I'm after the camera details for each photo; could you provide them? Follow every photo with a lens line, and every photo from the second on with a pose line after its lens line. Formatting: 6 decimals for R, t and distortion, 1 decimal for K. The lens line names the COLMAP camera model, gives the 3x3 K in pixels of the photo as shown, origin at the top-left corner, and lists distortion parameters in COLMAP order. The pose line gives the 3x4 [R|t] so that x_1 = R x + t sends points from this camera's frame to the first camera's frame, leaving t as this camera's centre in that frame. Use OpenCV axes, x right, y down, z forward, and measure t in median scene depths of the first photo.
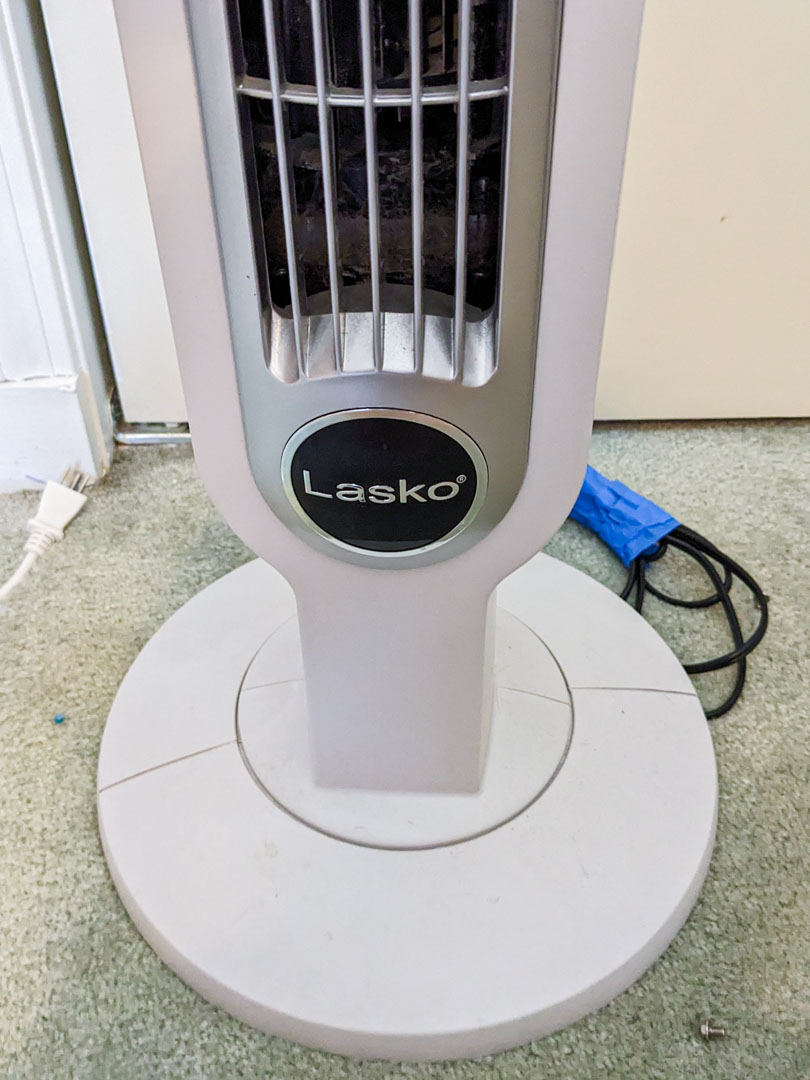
lens RADIAL K [[852.7, 0, 406.8], [0, 852.7, 539.1], [0, 0, 1]] dist [0.010258, -0.013808]
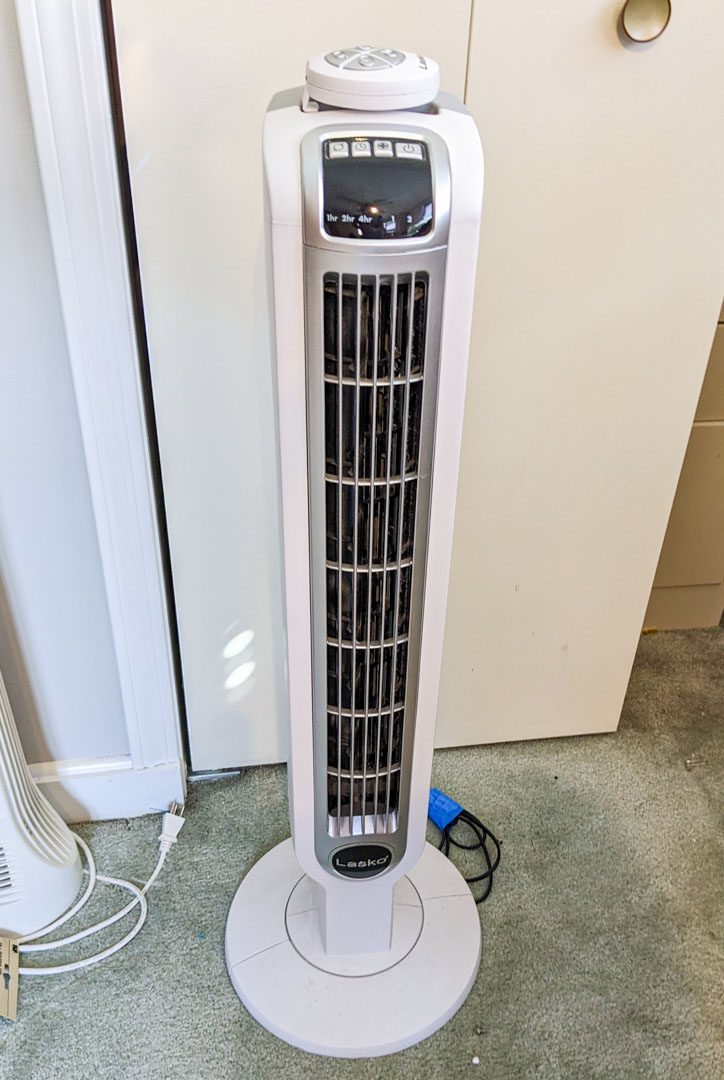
lens RADIAL K [[962.6, 0, 360.3], [0, 962.6, 540.8], [0, 0, 1]] dist [0.000645, -0.002832]
pose [[0.984009, -0.048273, 0.171451, -0.383907], [0.053723, 0.998183, -0.027284, -0.748709], [-0.169822, 0.036058, 0.984815, -1.638958]]
